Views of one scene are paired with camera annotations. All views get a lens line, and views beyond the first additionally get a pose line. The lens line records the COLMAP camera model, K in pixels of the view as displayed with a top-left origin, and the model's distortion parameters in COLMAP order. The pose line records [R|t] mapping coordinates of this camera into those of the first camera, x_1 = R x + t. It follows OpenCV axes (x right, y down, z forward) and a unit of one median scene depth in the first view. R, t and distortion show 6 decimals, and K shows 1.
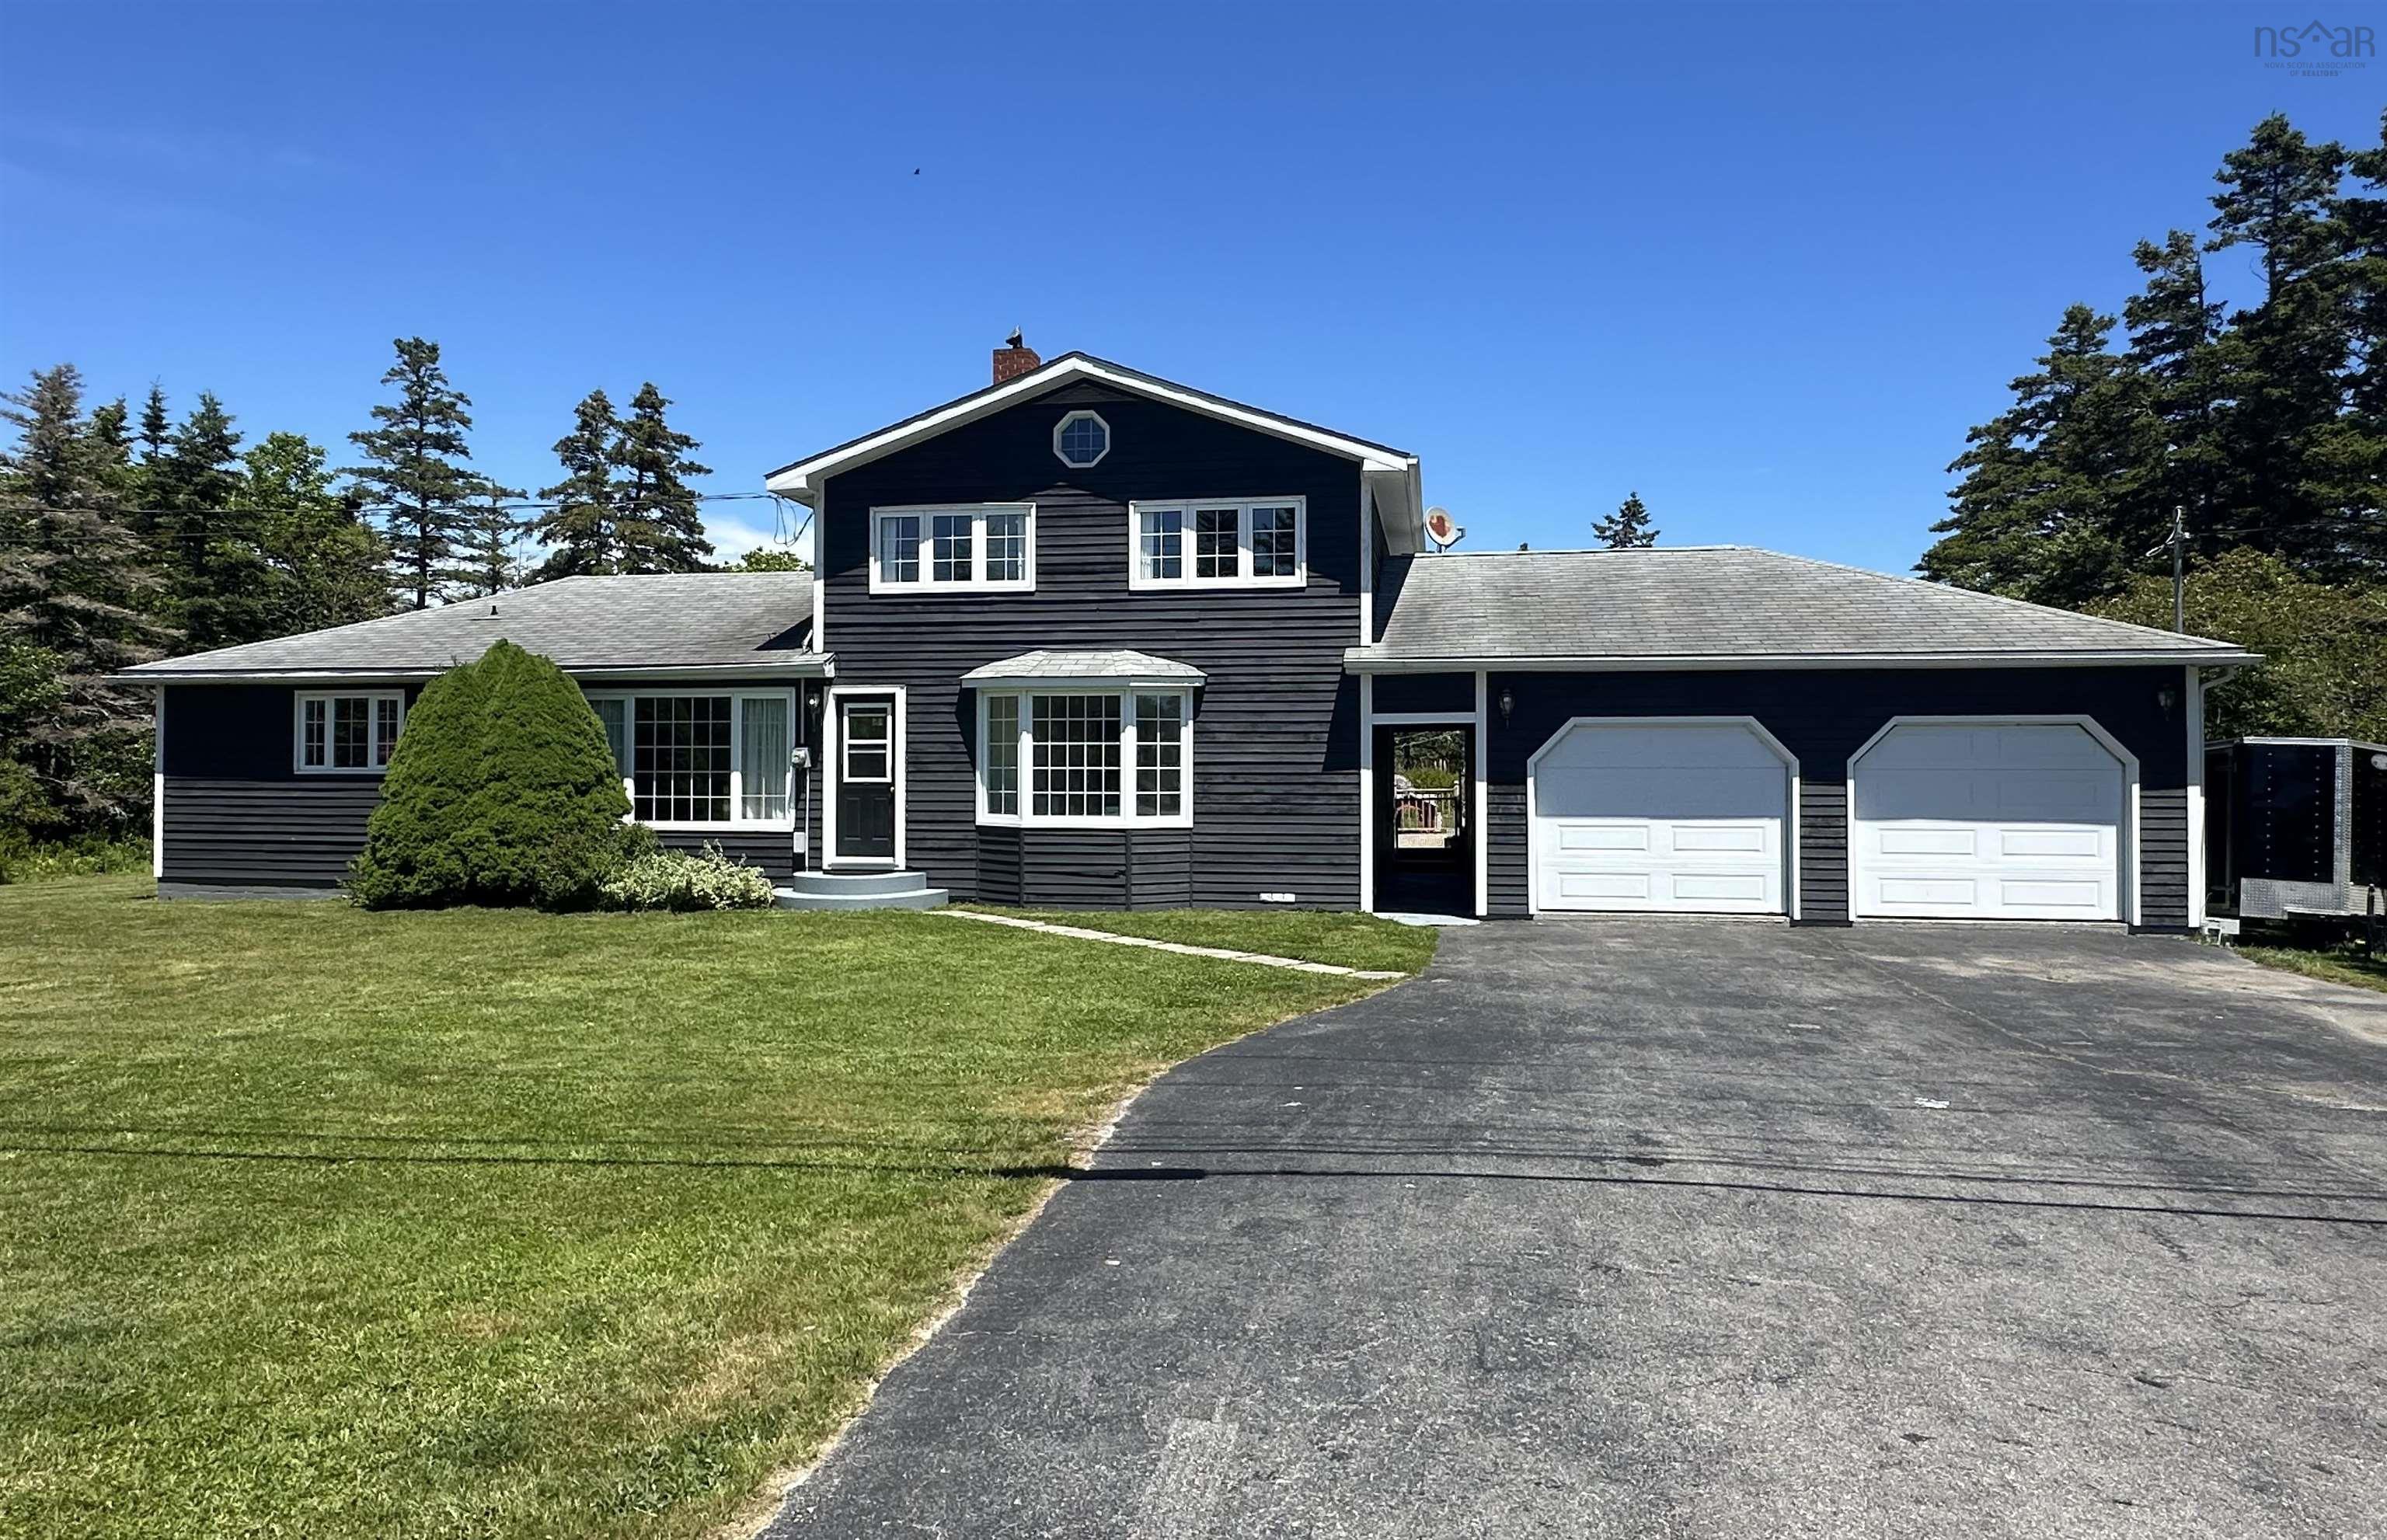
lens RADIAL K [[1419.5, 0, 1189.1], [0, 1419.5, 744.2], [0, 0, 1]] dist [-0.003340, -0.000818]
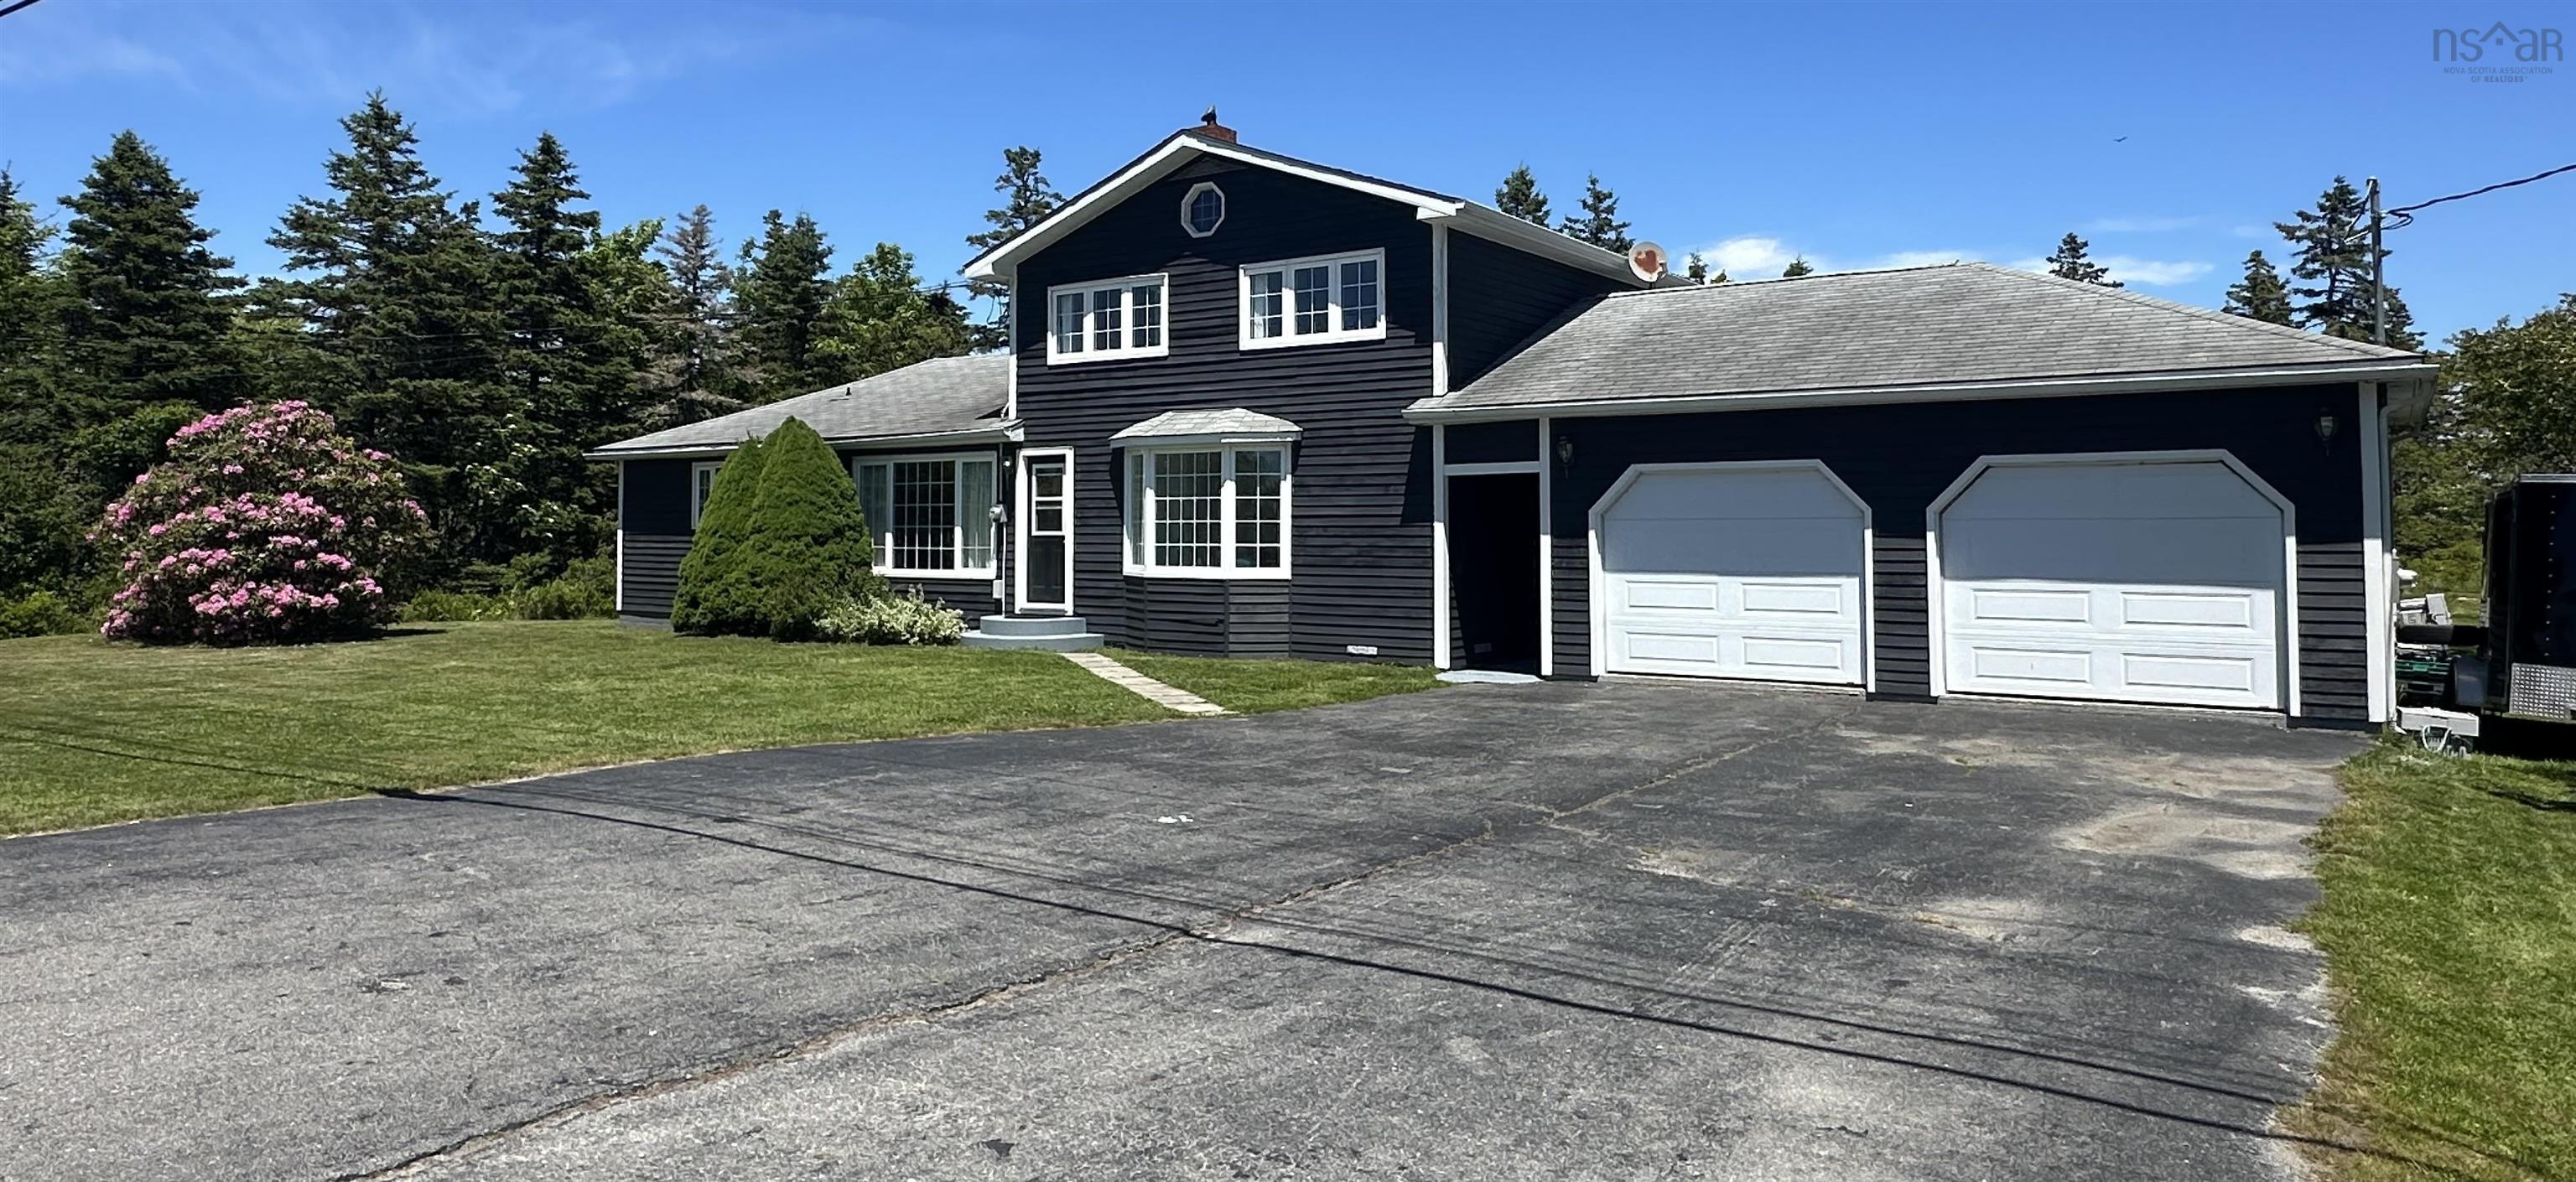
lens RADIAL K [[1521.5, 0, 1291.6], [0, 1521.5, 482.8], [0, 0, 1]] dist [-0.002337, -0.000257]
pose [[0.909107, -0.013491, -0.416345, 0.458958], [0.005862, 0.999791, -0.019597, 0.010599], [0.416522, 0.015375, 0.908996, 0.002852]]
